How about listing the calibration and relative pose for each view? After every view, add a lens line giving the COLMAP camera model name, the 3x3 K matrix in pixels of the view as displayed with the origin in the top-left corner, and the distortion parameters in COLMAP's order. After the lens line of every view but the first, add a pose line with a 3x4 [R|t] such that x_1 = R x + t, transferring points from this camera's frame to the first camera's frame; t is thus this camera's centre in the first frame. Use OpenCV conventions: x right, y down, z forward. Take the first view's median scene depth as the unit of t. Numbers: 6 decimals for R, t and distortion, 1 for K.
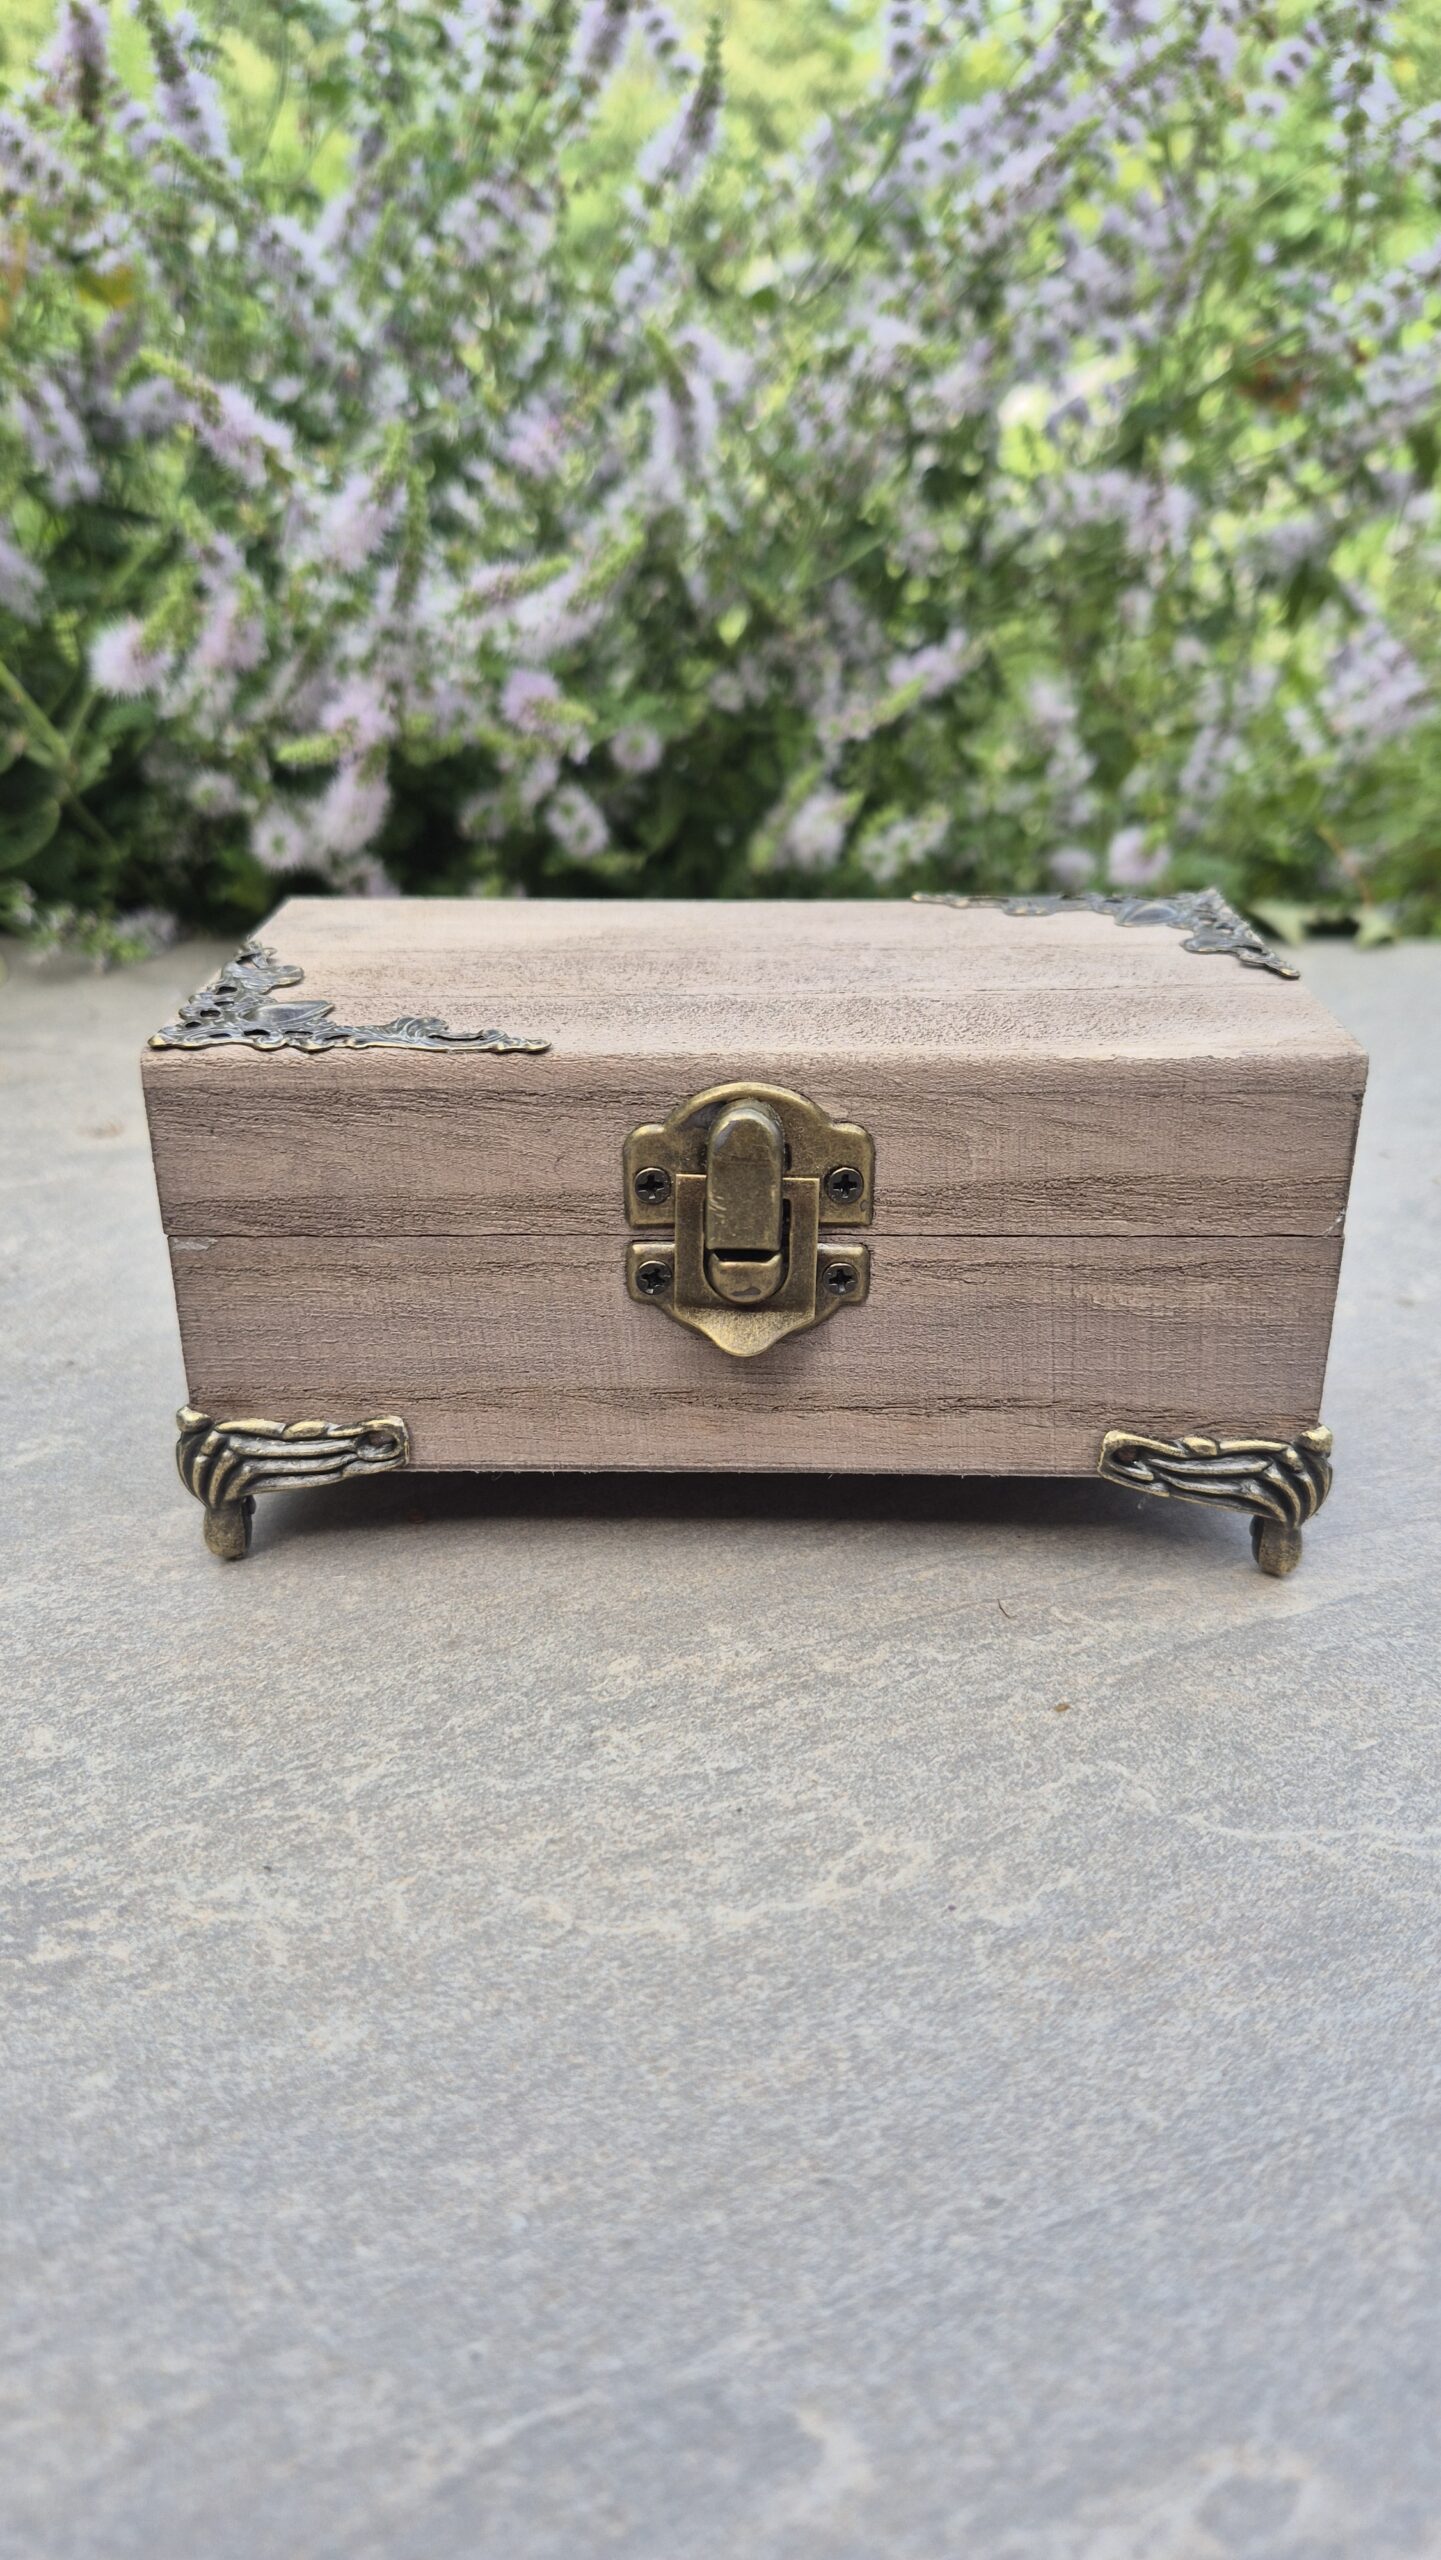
lens RADIAL K [[1811.6, 0, 726.3], [0, 1811.6, 1260.4], [0, 0, 1]] dist [0.059073, -0.105727]
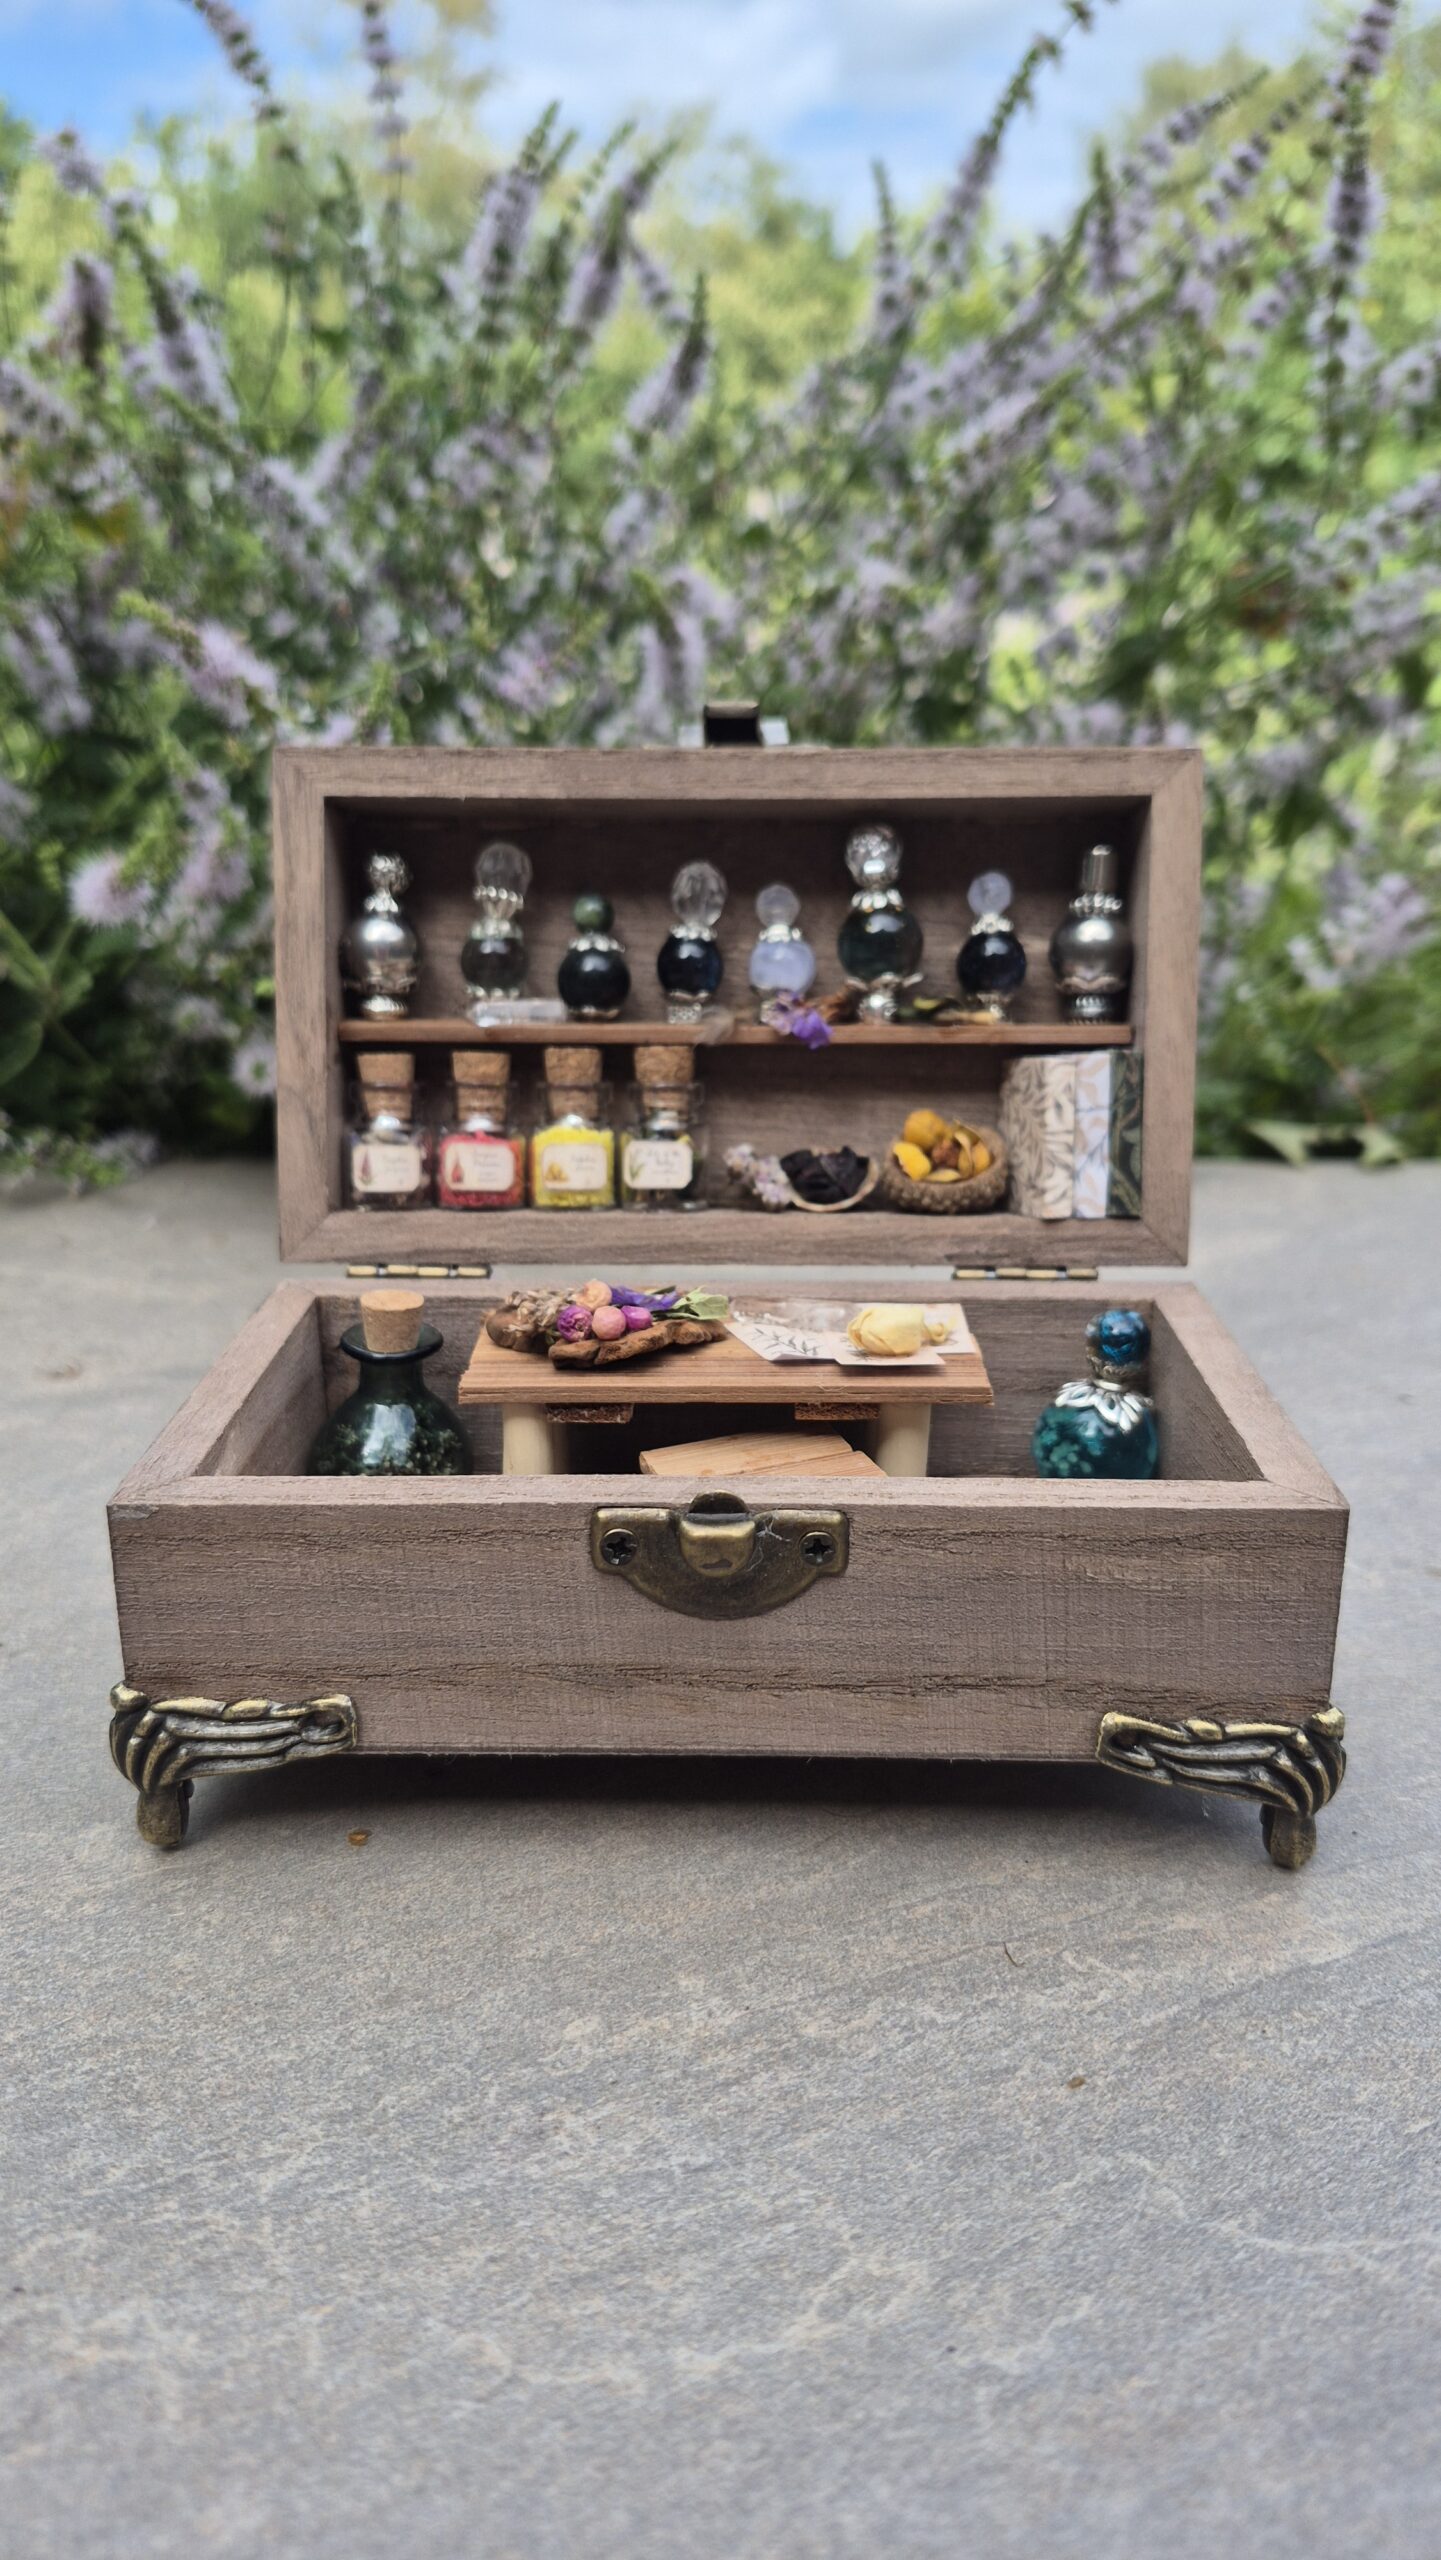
lens RADIAL K [[1811.6, 0, 727.6], [0, 1811.6, 1267.8], [0, 0, 1]] dist [0.059073, -0.105727]
pose [[0.999998, -0.000132, -0.001753, 0.016528], [-0.000041, 0.995154, -0.098325, -0.054510], [0.001757, 0.098325, 0.995153, 0.074082]]
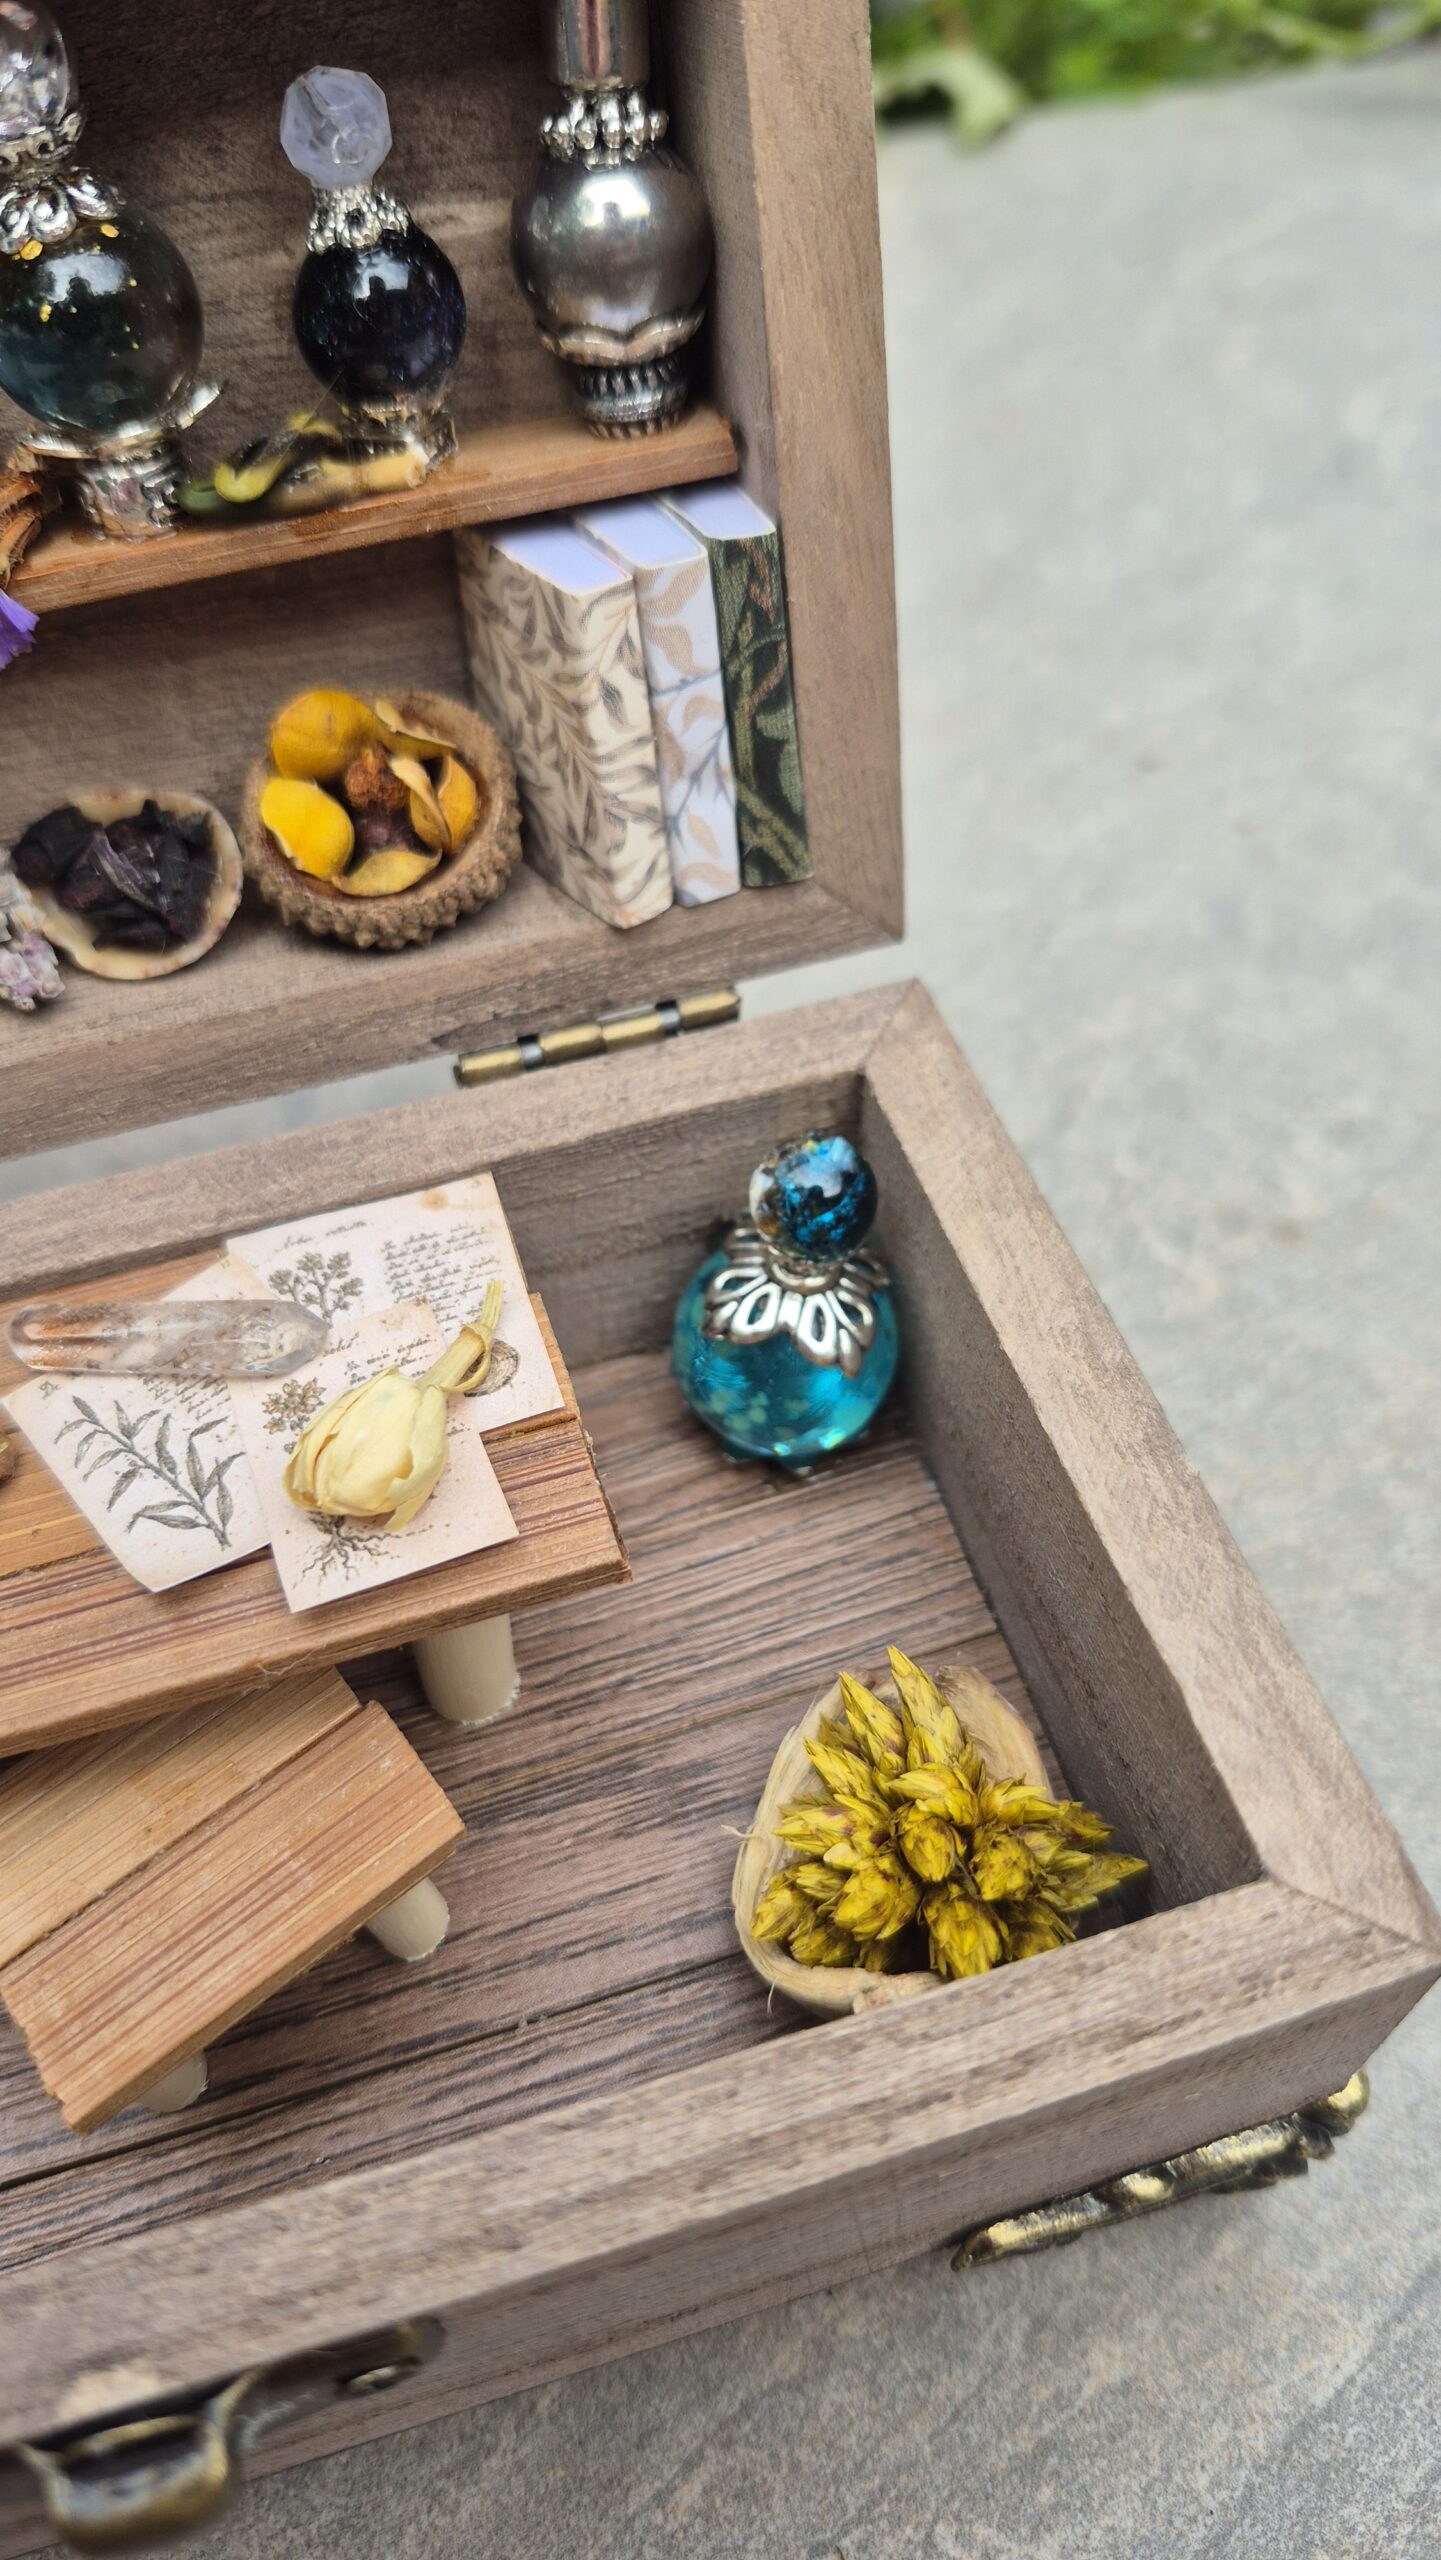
lens RADIAL K [[1939.7, 0, 741.1], [0, 1939.7, 1282.6], [0, 0, 1]] dist [0.040480, -0.171853]
pose [[0.945652, -0.272884, 0.176852, 0.133721], [0.155869, 0.857691, 0.489971, -0.437014], [-0.285390, -0.435776, 0.853611, 0.757004]]
